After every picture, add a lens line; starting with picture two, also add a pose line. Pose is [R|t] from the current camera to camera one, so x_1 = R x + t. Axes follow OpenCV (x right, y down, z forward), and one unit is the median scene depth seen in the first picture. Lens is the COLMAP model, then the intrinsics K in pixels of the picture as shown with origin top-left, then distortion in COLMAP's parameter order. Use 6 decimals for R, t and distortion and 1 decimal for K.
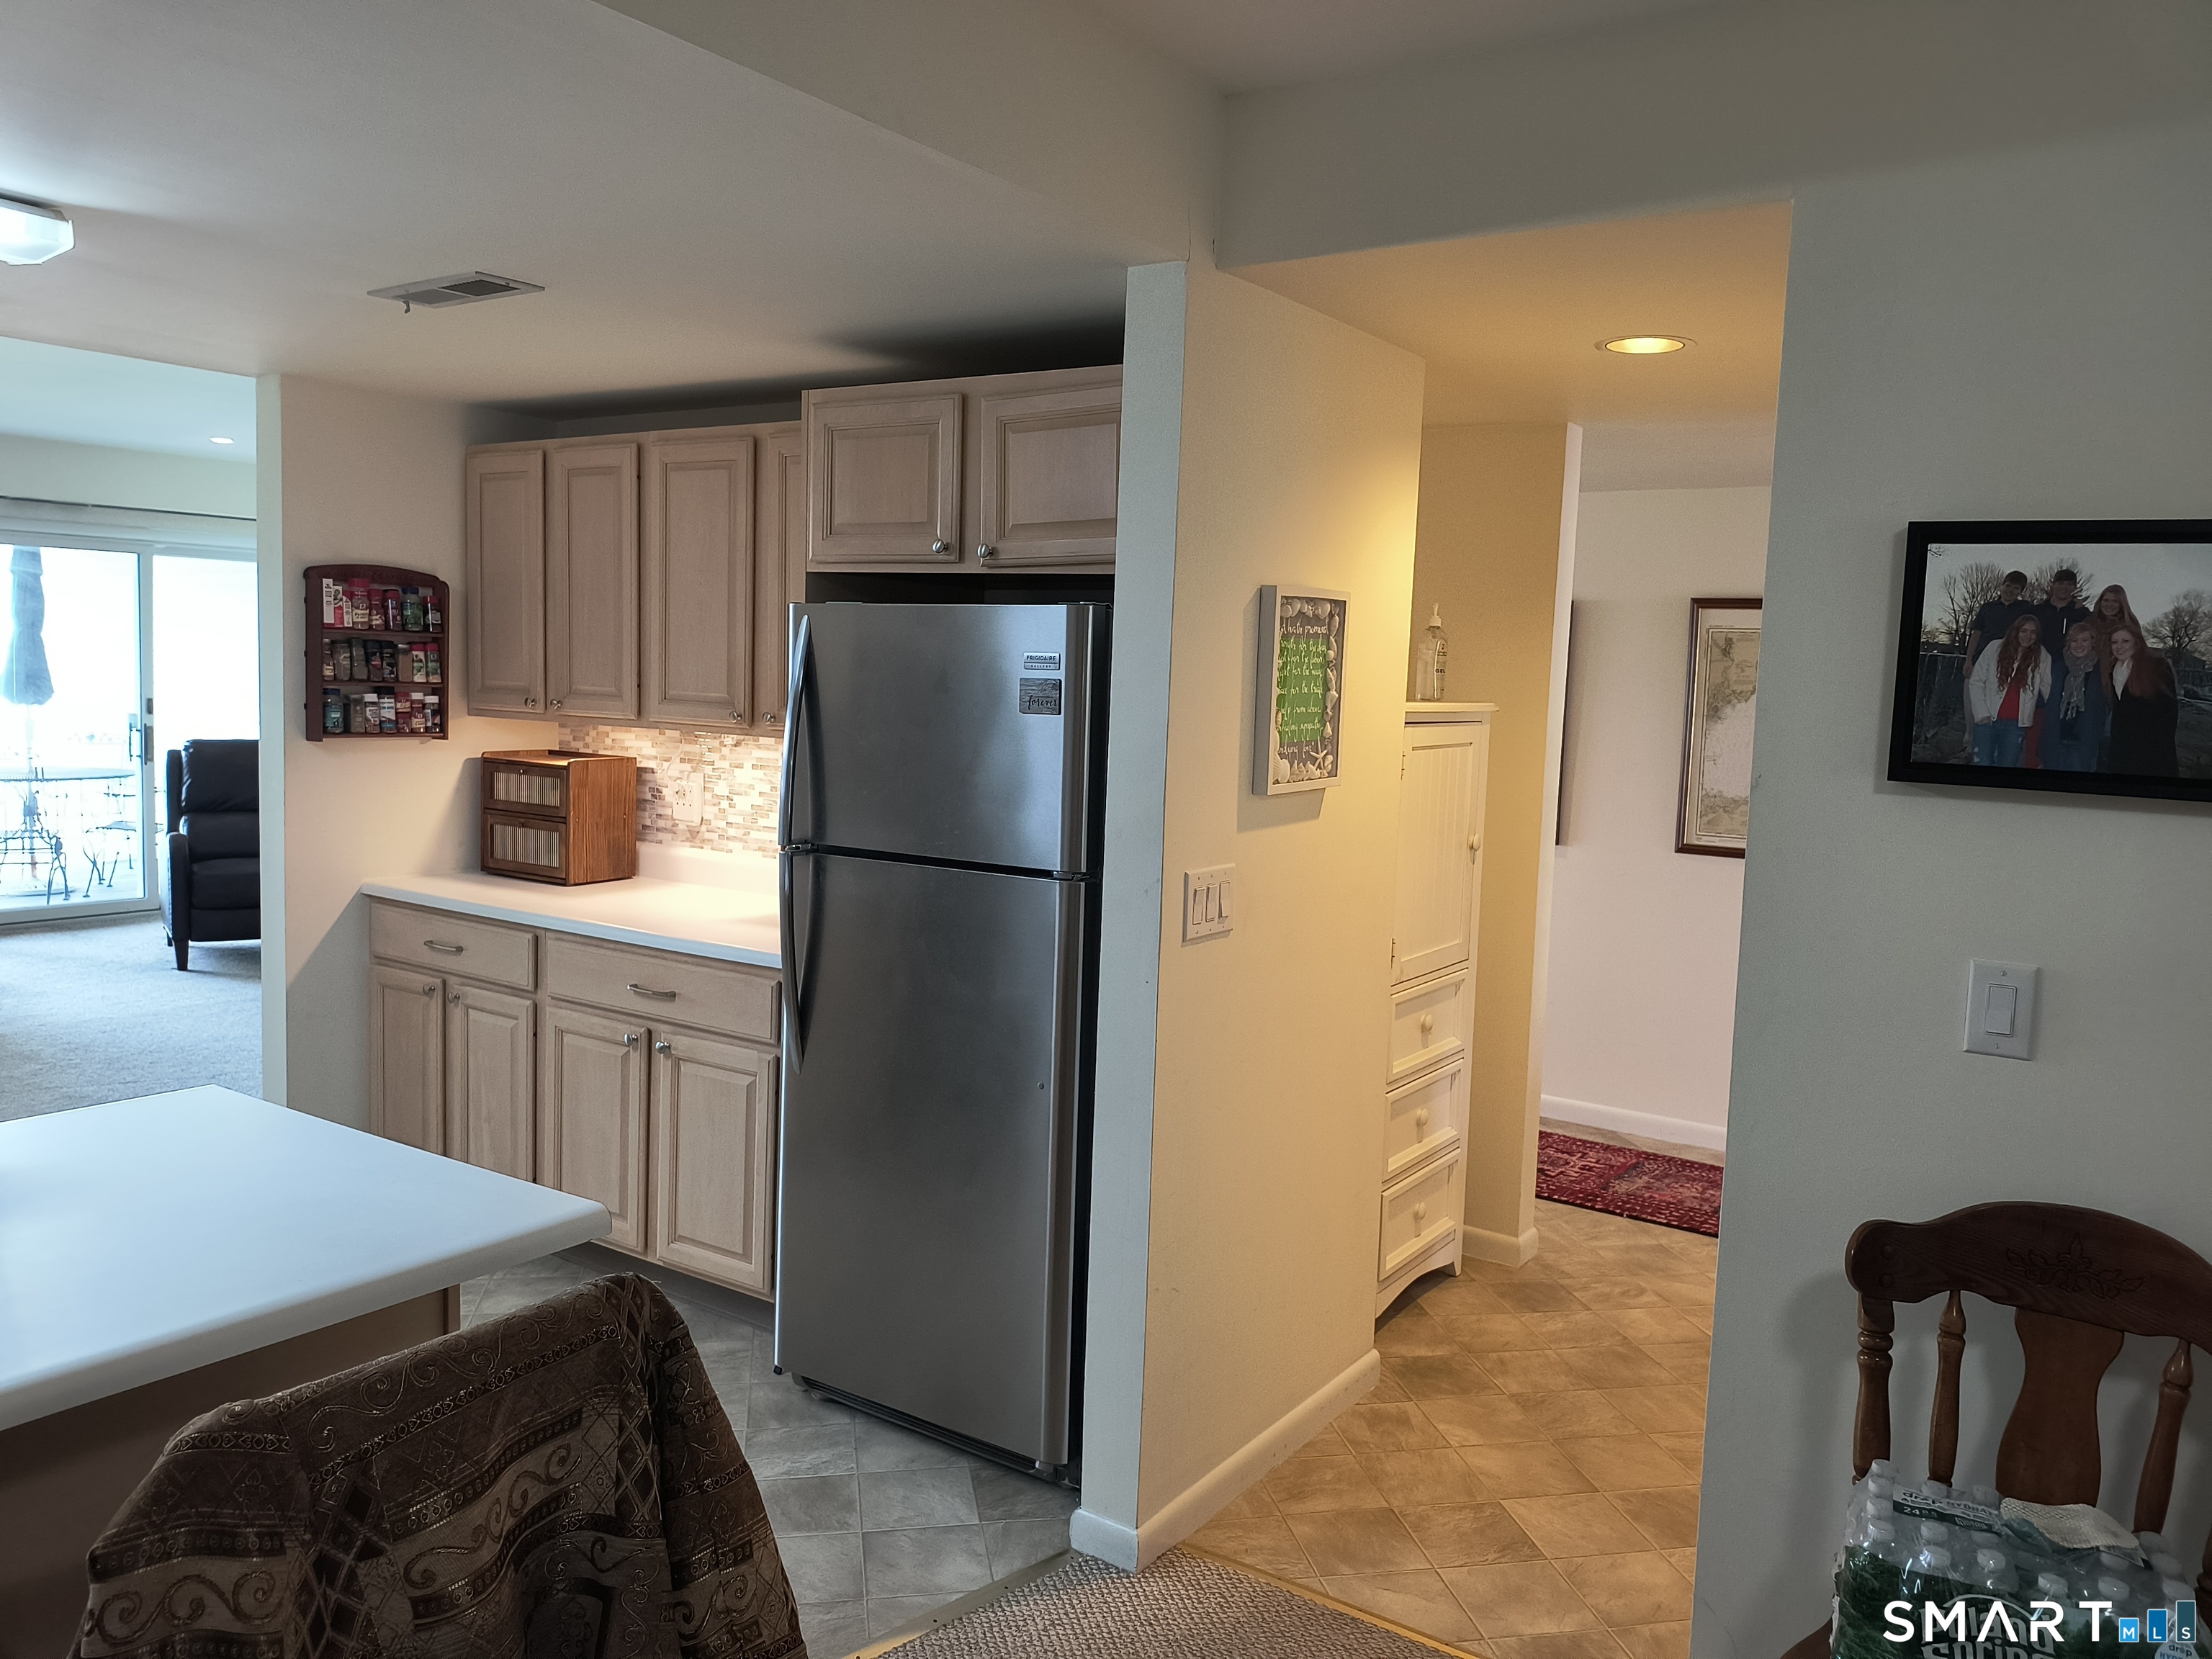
lens RADIAL K [[1640.8, 0, 1139.5], [0, 1640.8, 835.2], [0, 0, 1]] dist [0.043475, -0.117209]
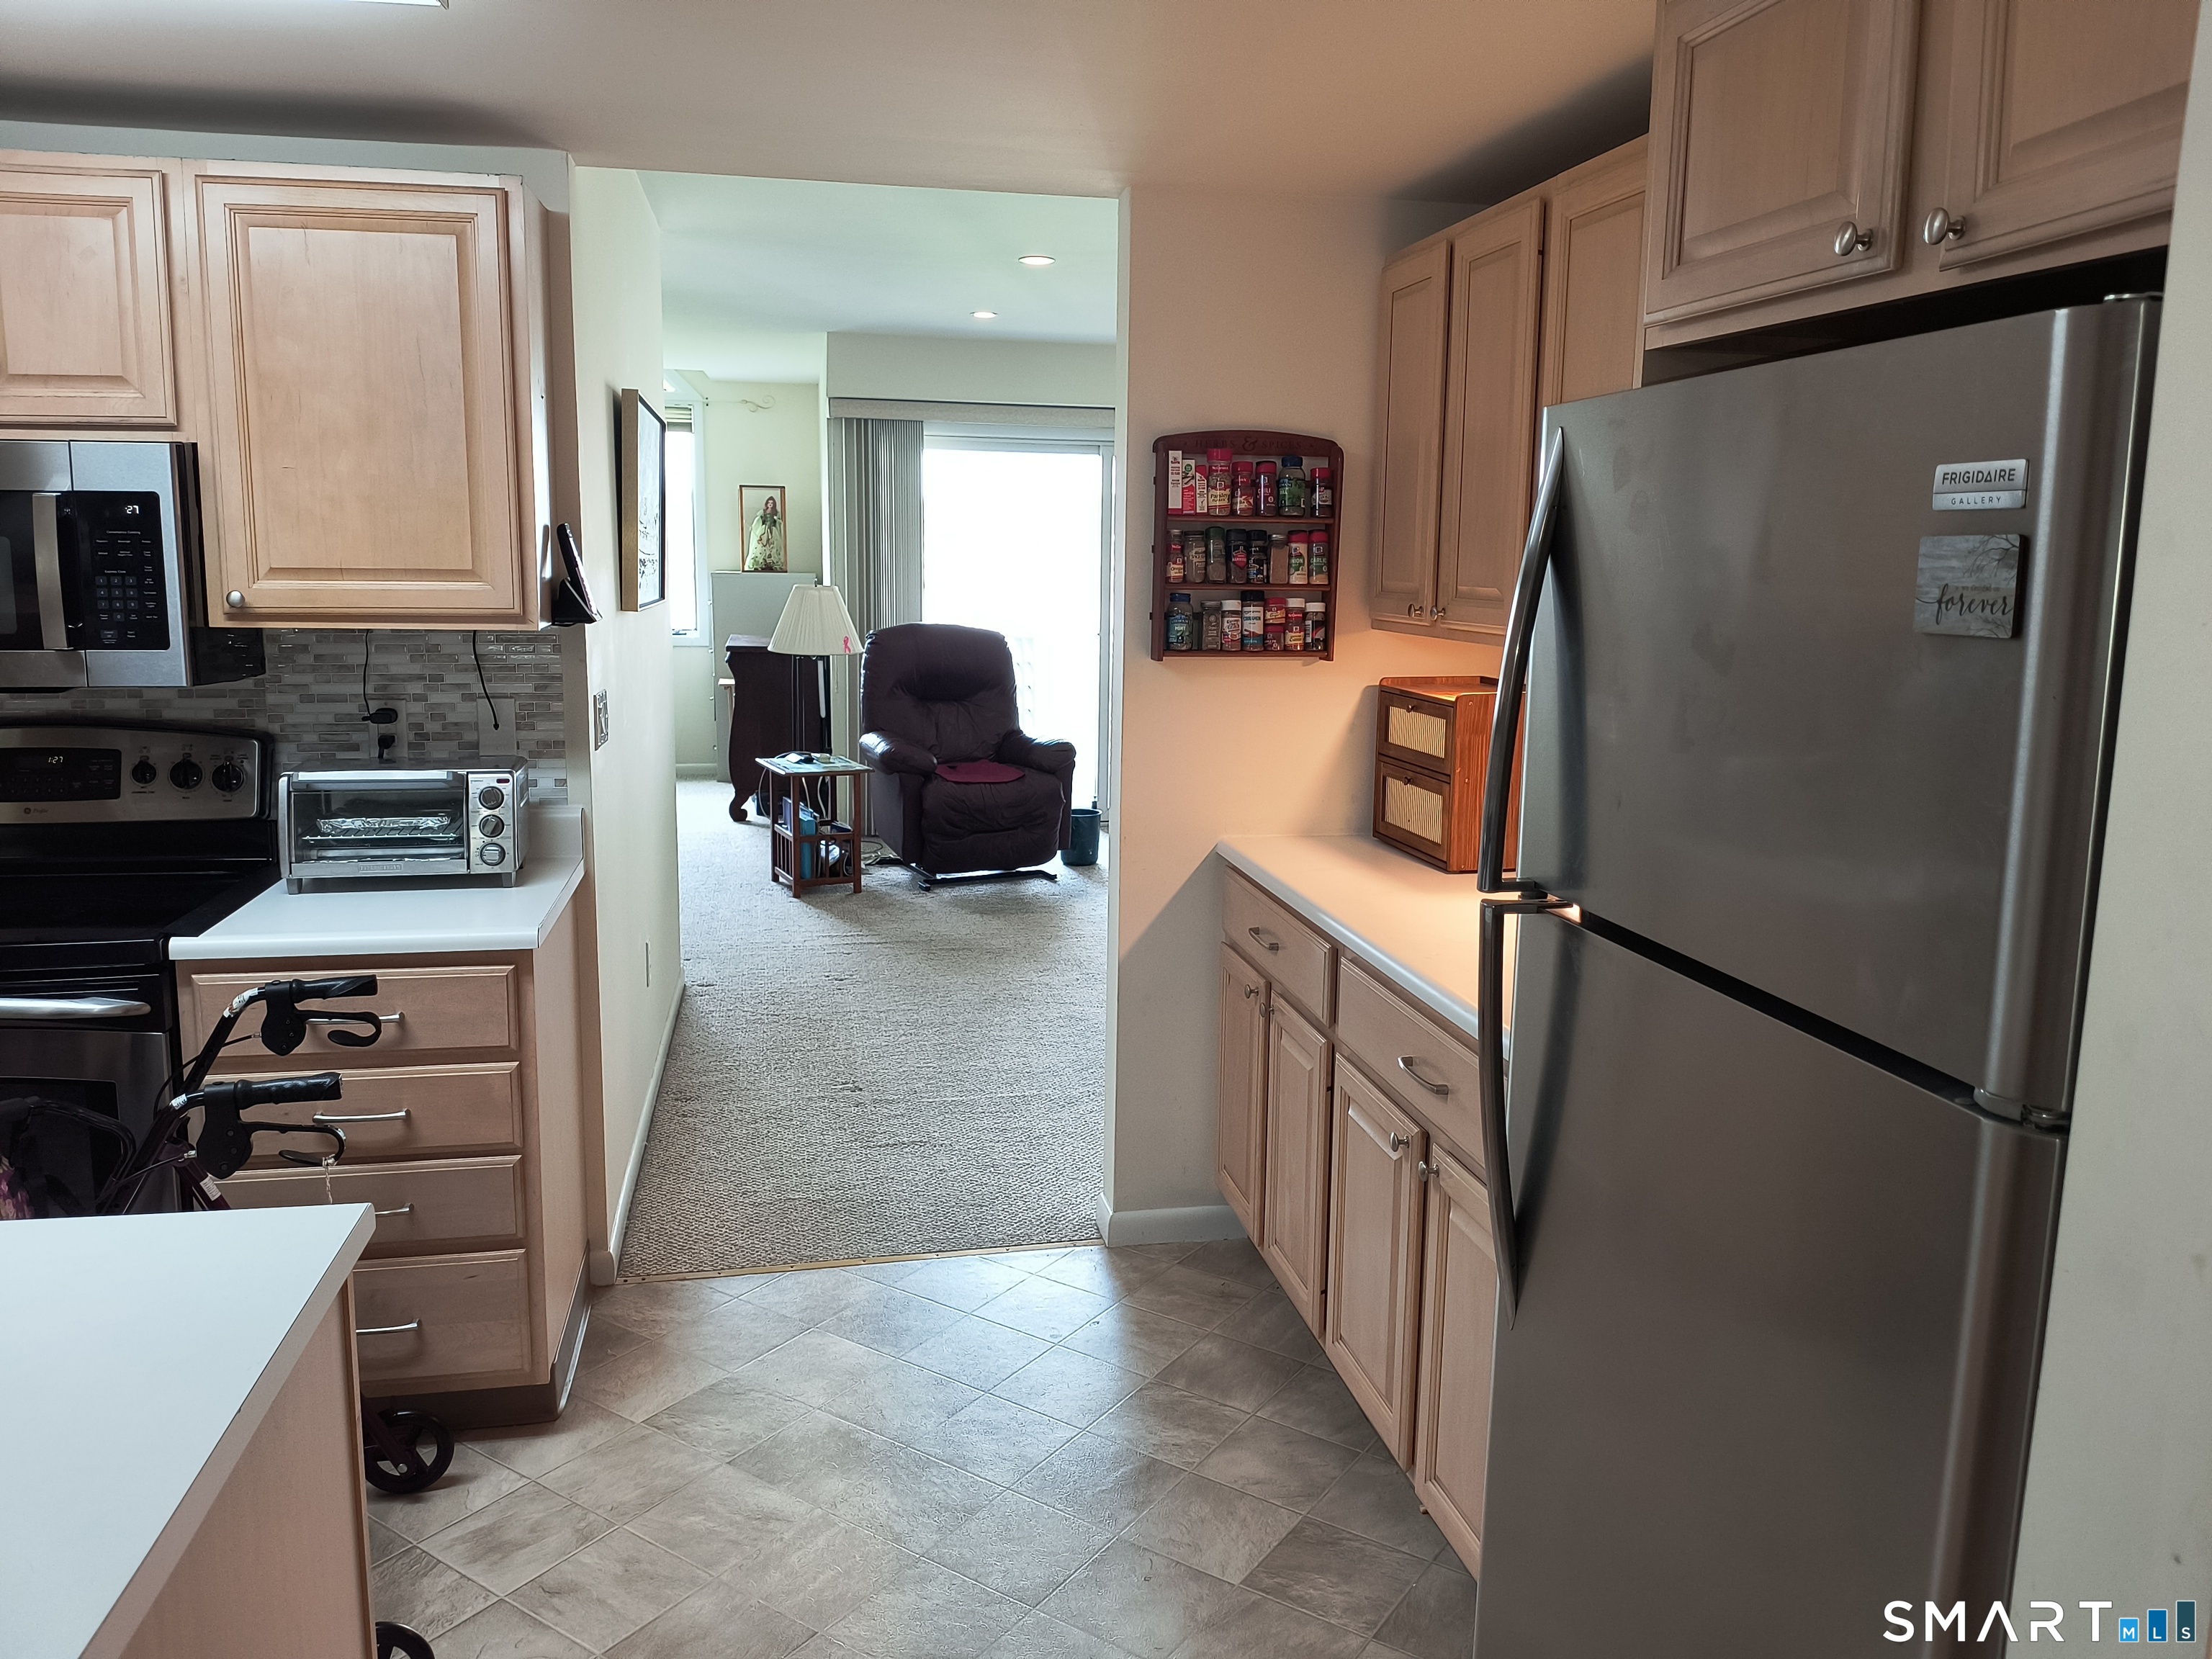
lens RADIAL K [[1615.9, 0, 1101.6], [0, 1615.9, 822.8], [0, 0, 1]] dist [0.057587, -0.105929]
pose [[0.694022, 0.094627, -0.713708, 0.044743], [-0.061789, 0.995496, 0.071902, -0.032206], [0.717297, -0.005802, 0.696743, 0.422596]]
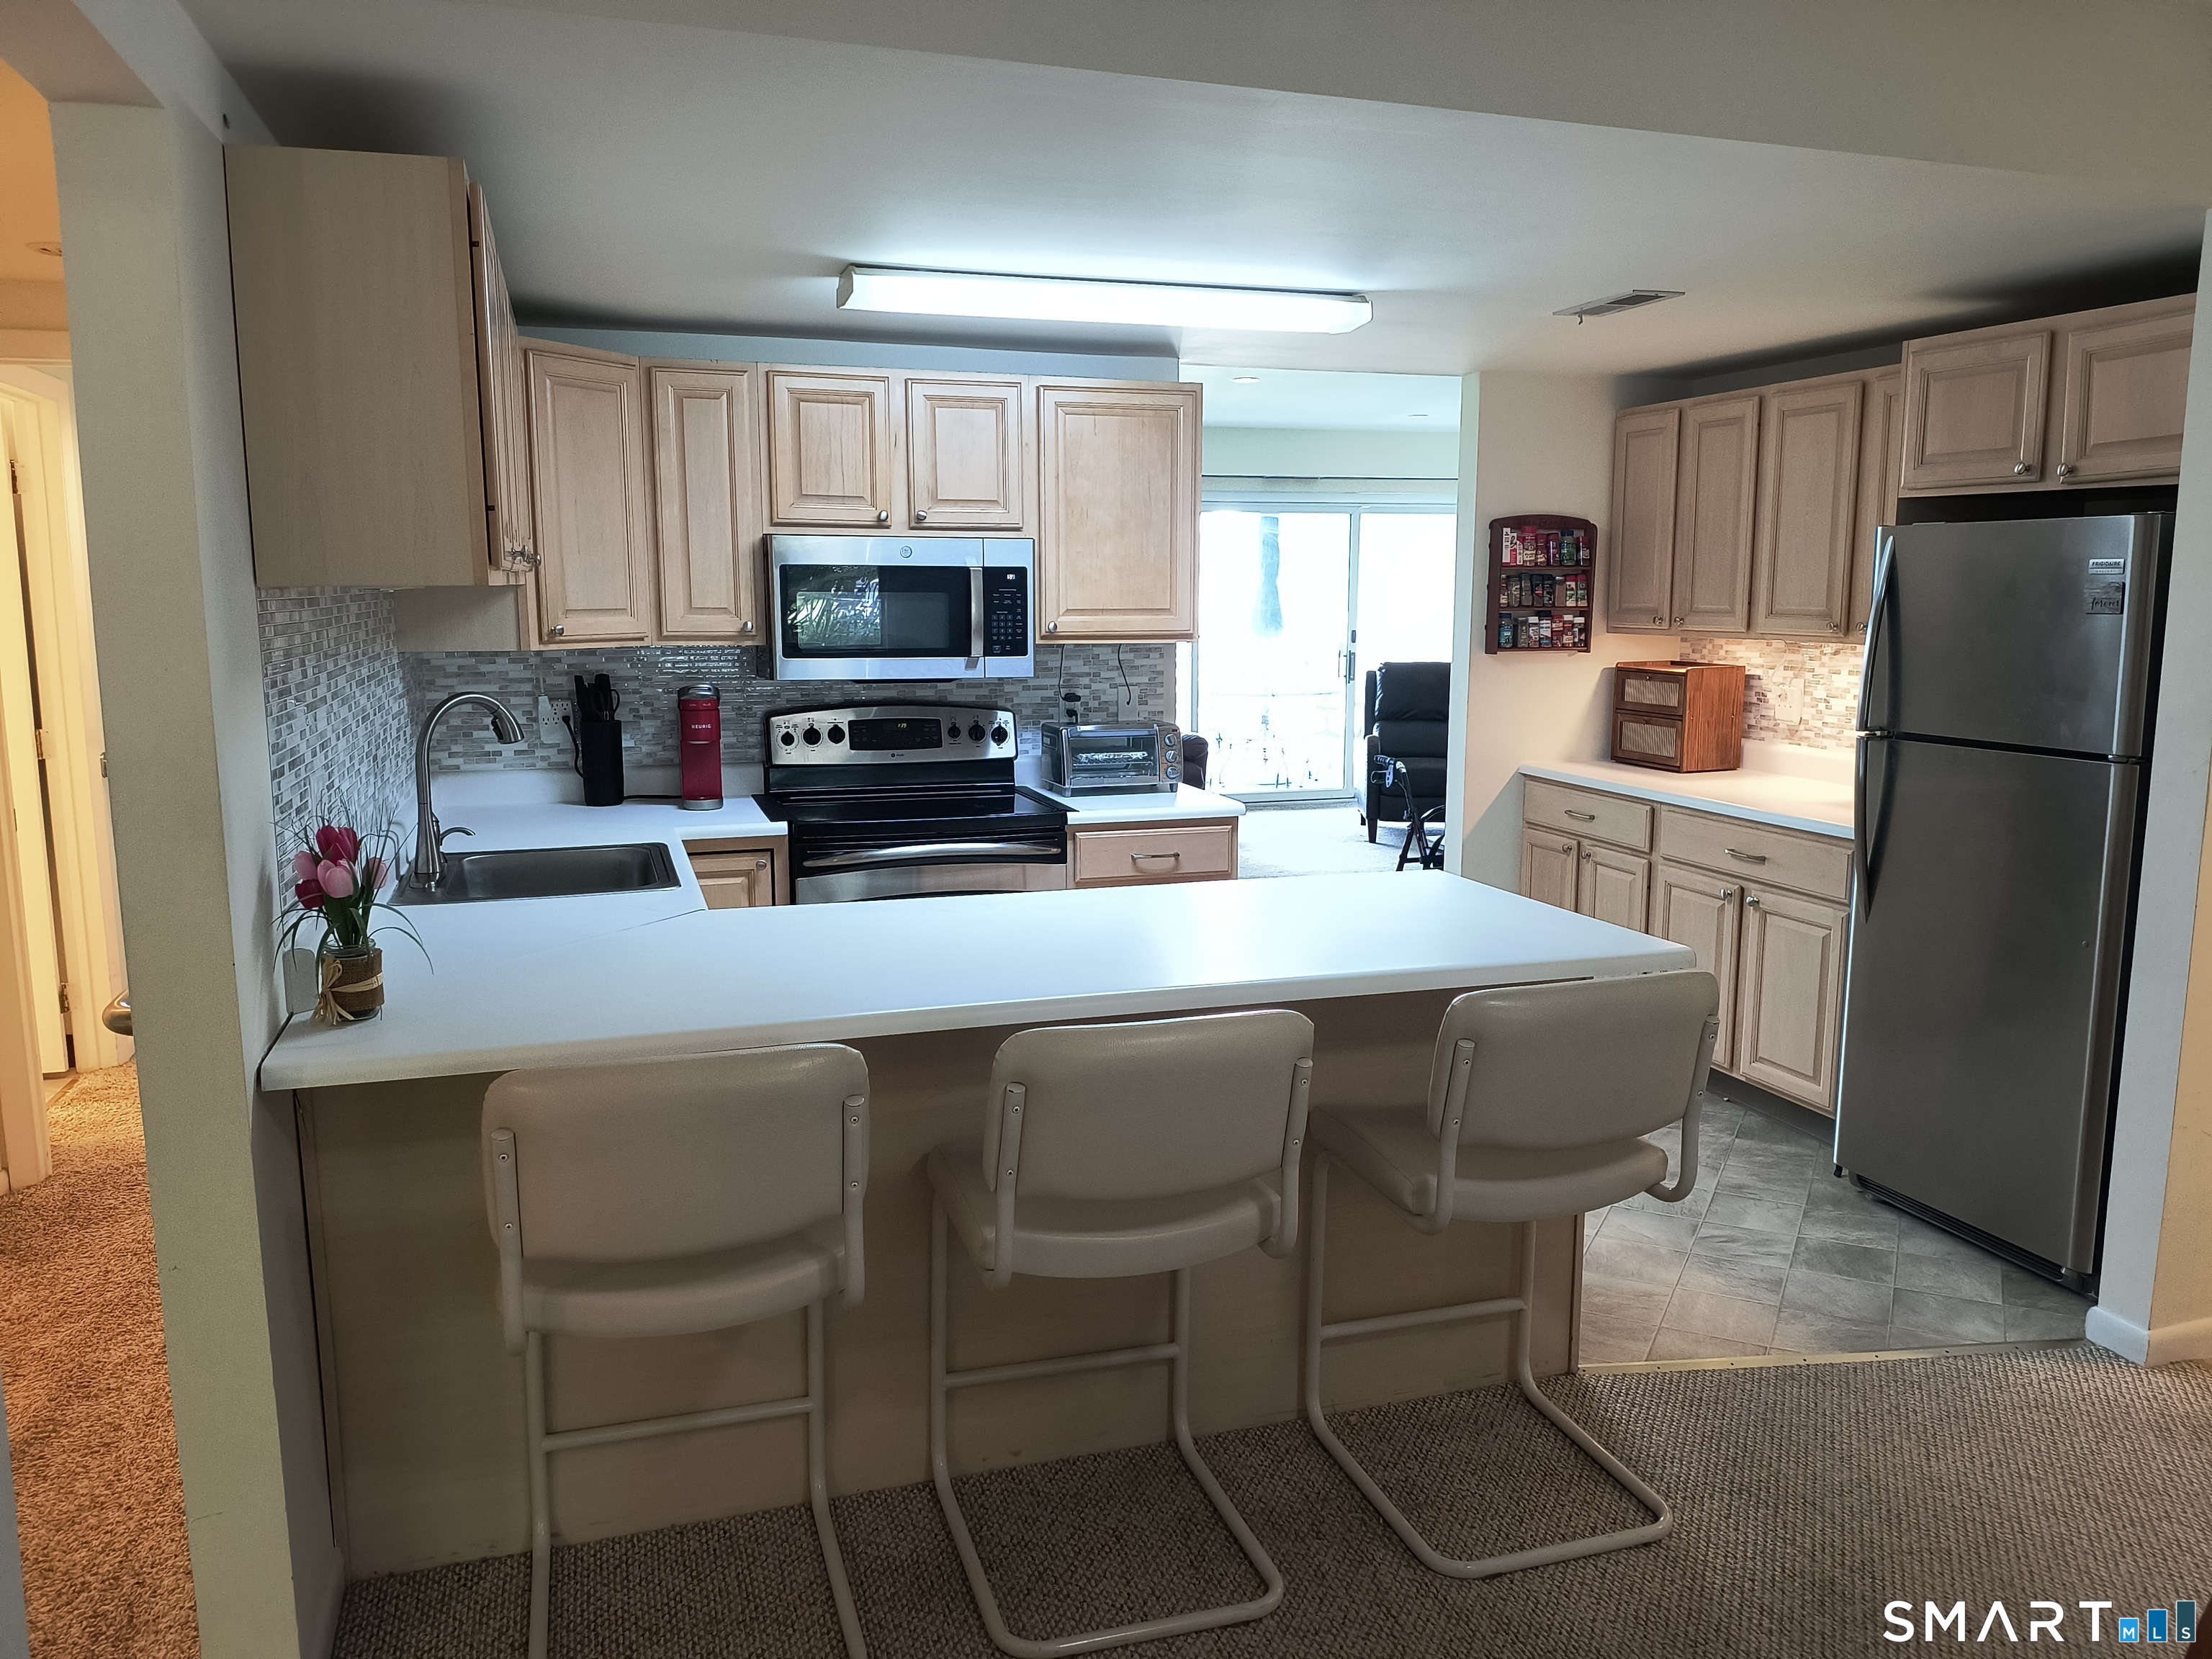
lens RADIAL K [[1665.8, 0, 1106.0], [0, 1665.8, 829.5], [0, 0, 1]] dist [0.060460, -0.114681]
pose [[0.784396, 0.053883, -0.617916, 0.083115], [-0.031995, 0.998408, 0.046447, 0.029133], [0.619435, -0.016663, 0.784871, -0.225133]]
